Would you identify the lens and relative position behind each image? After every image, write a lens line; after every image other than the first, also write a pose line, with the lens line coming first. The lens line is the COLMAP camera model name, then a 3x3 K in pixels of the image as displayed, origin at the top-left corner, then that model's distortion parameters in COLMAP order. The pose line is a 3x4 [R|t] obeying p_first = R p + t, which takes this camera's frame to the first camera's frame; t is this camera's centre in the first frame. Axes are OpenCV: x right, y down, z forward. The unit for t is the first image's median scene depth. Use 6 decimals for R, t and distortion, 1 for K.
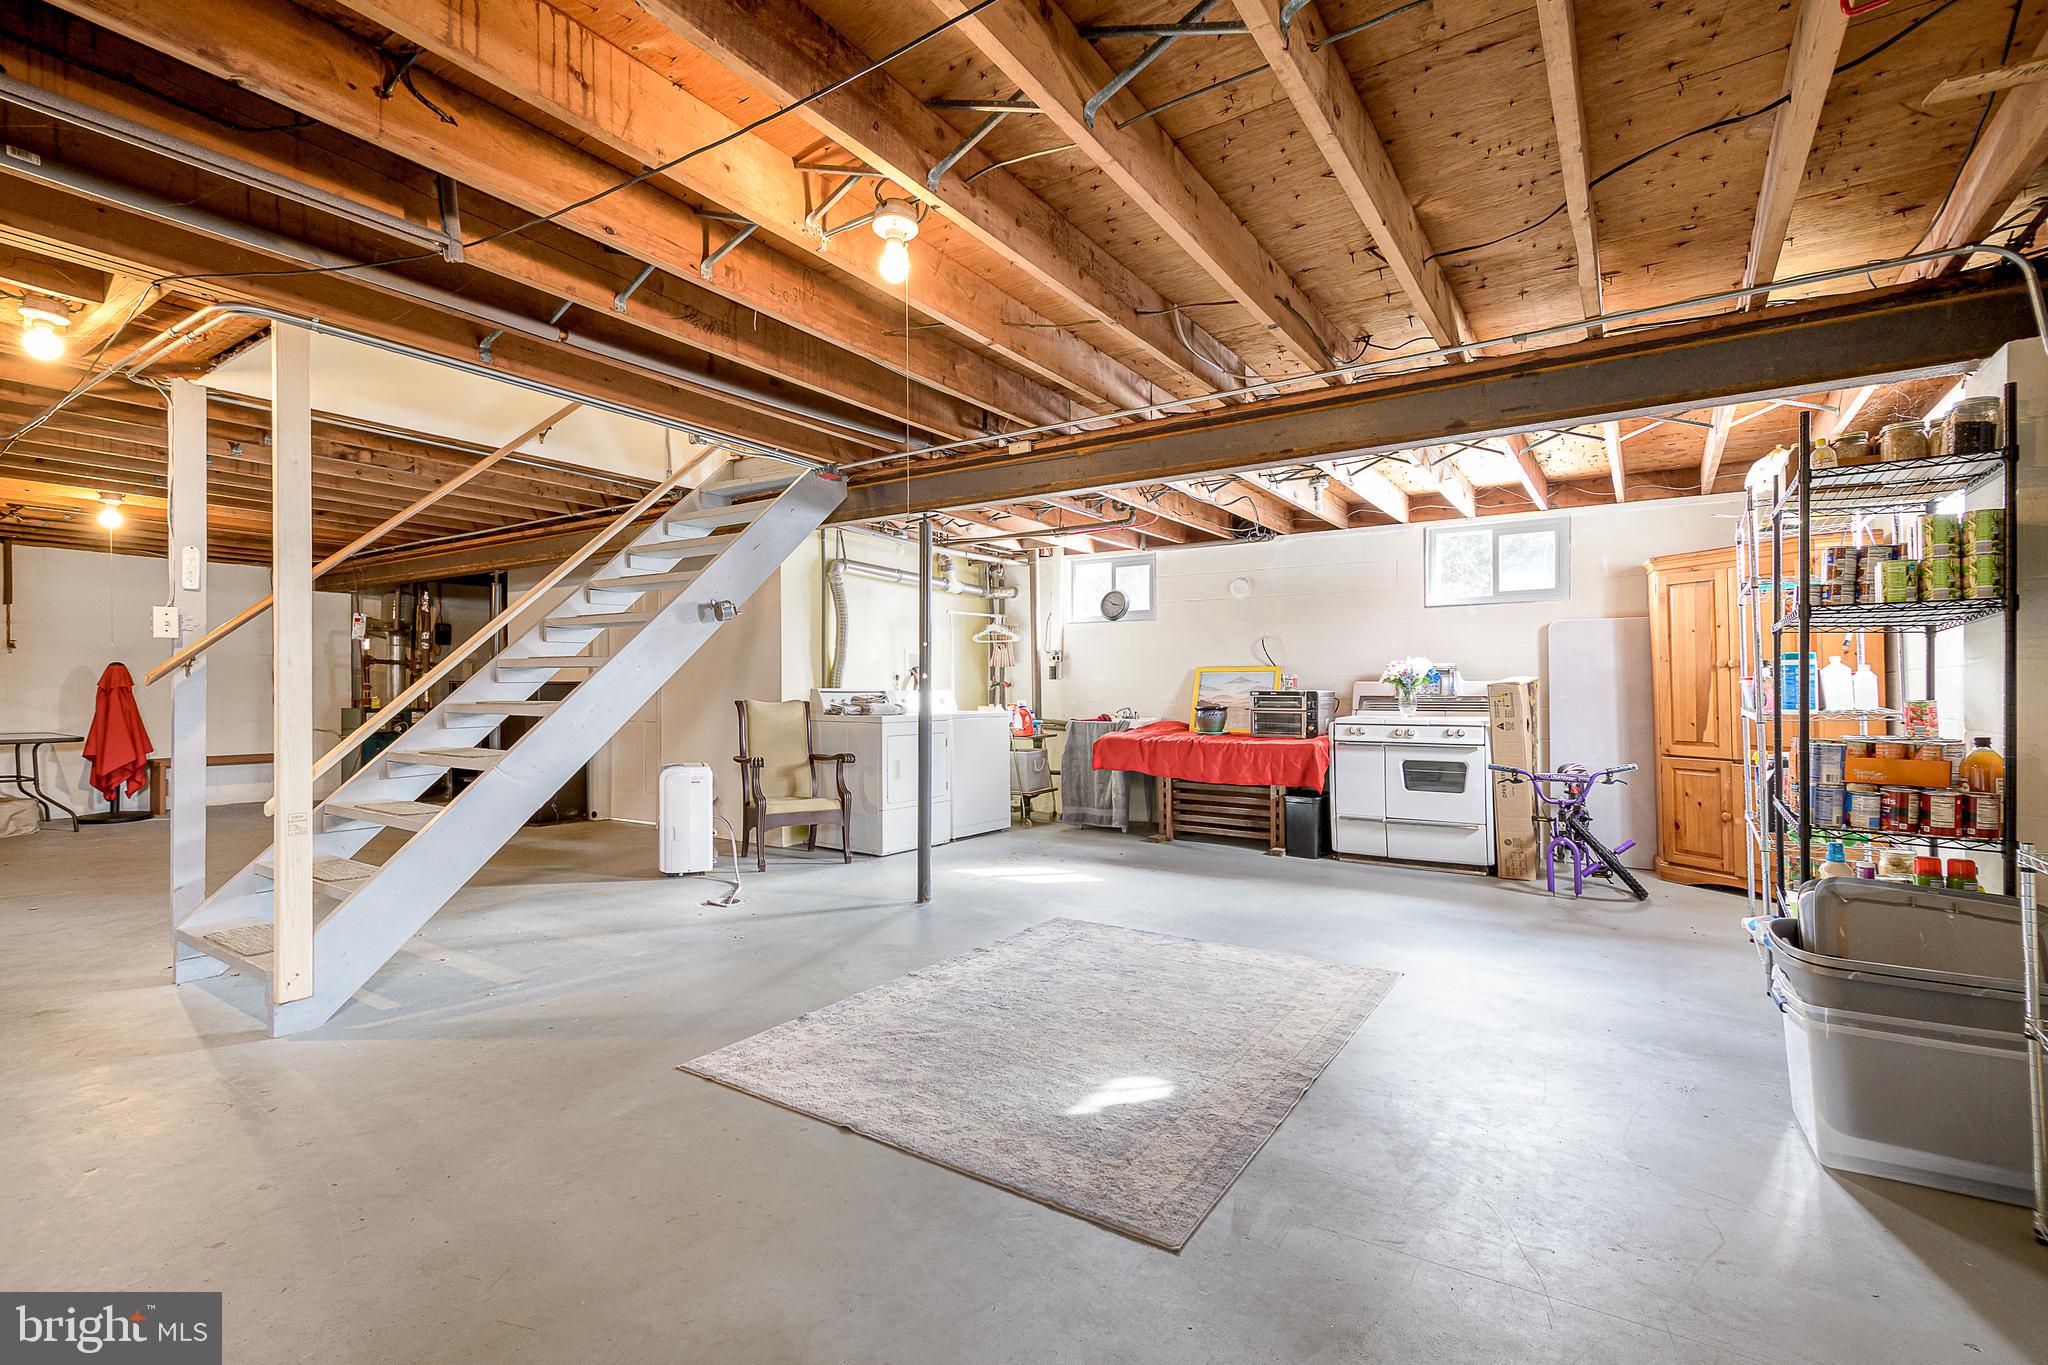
lens RADIAL K [[916.9, 0, 1006.6], [0, 916.9, 693.5], [0, 0, 1]] dist [0.000751, -0.000534]
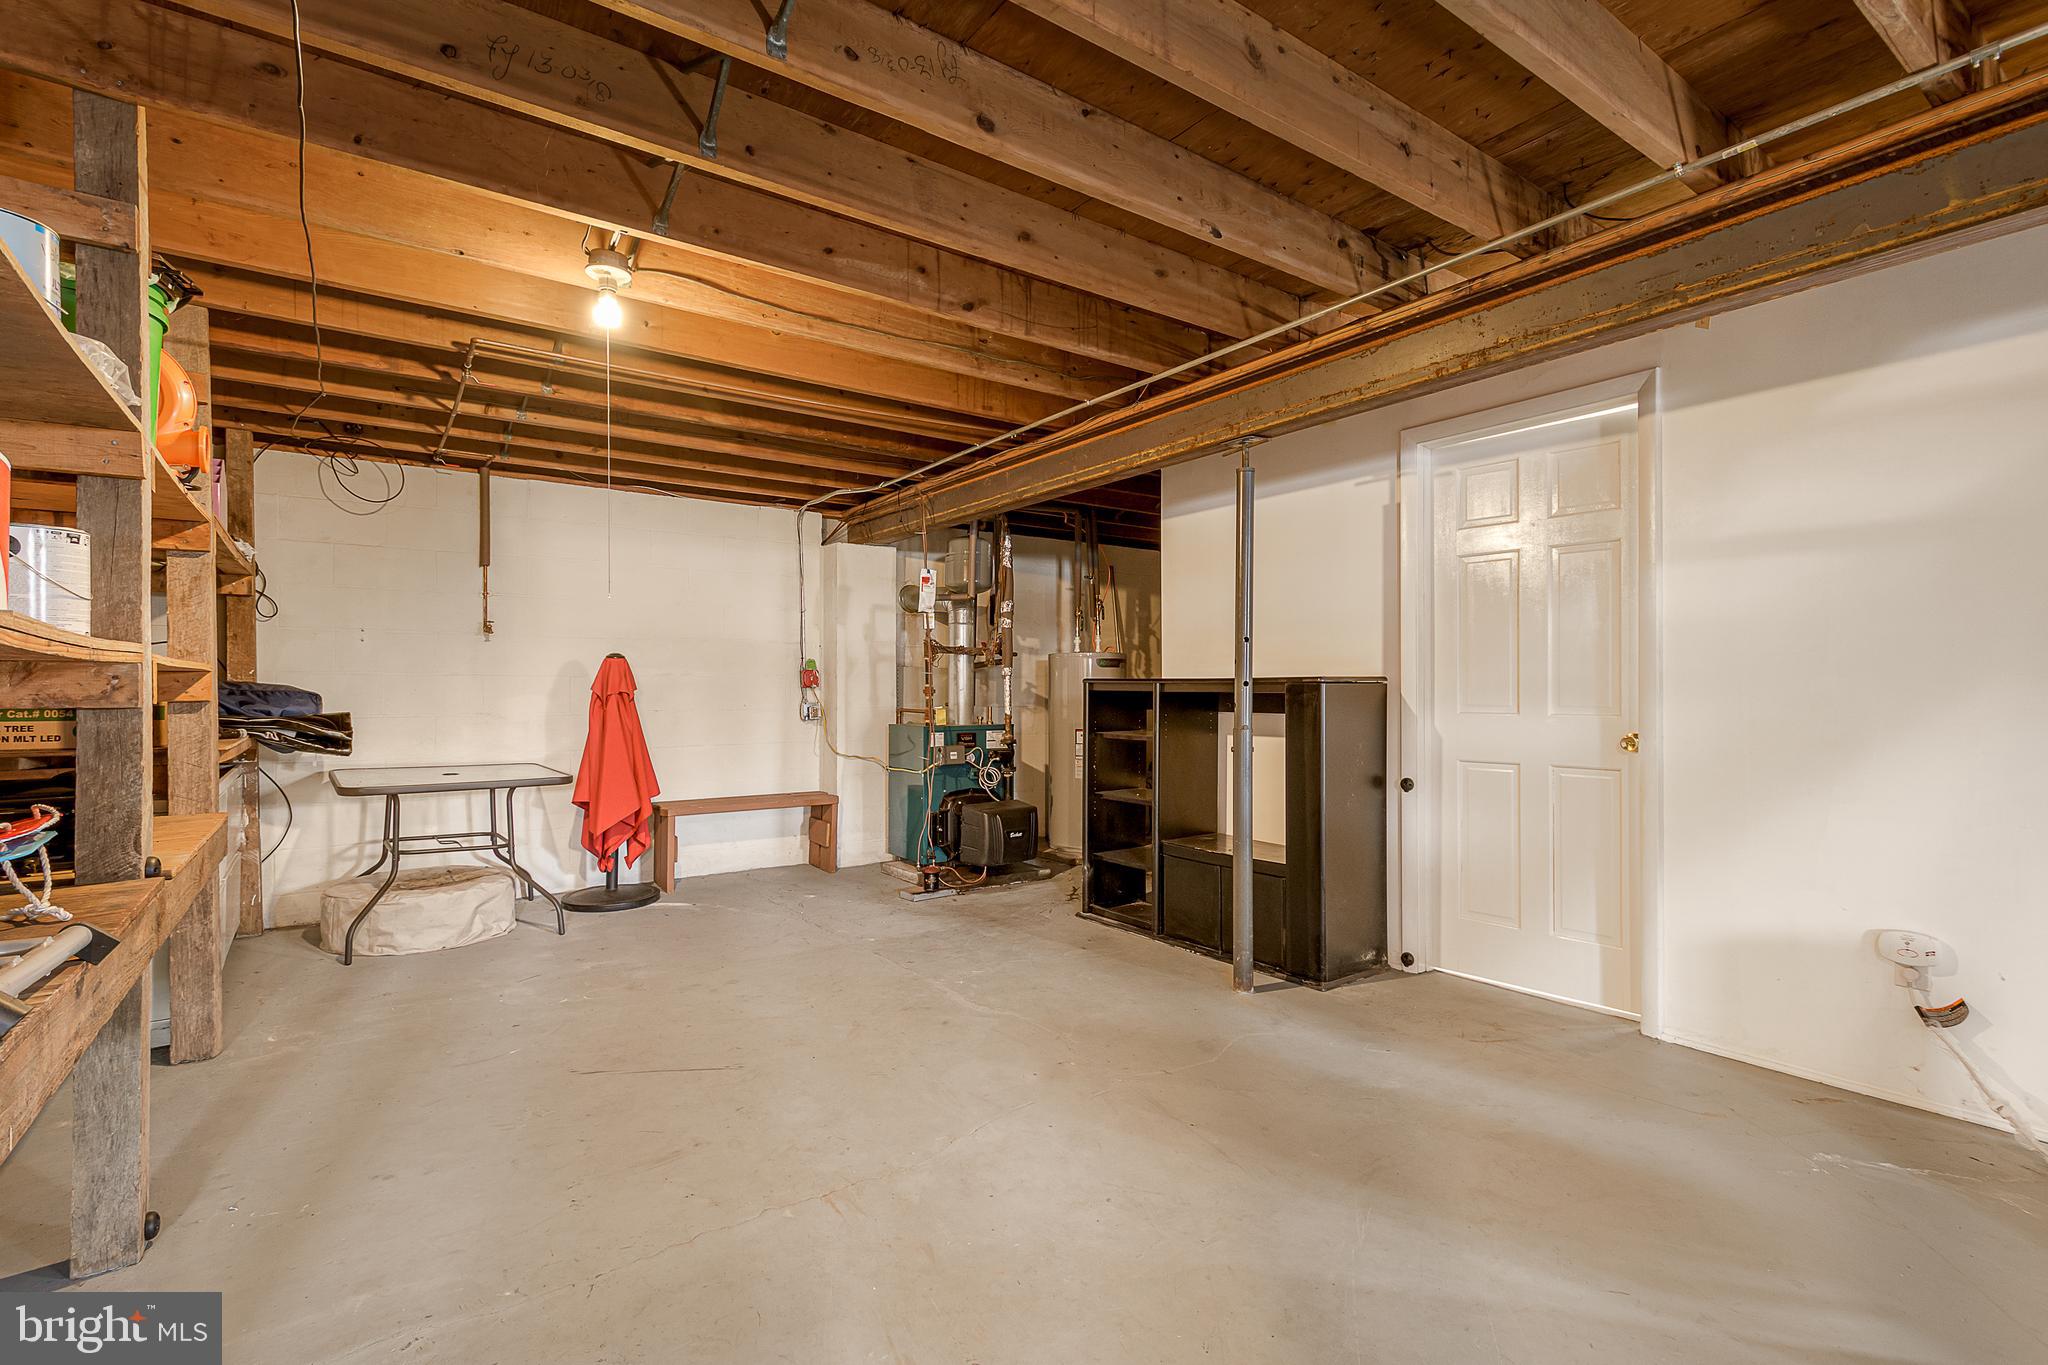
lens RADIAL K [[916.9, 0, 1006.6], [0, 916.9, 693.5], [0, 0, 1]] dist [0.000751, -0.000534]
pose [[0.934159, -0.002843, -0.356846, -0.490944], [0.001717, 0.999992, -0.003472, -0.003328], [0.356854, 0.002631, 0.934157, 0.504610]]
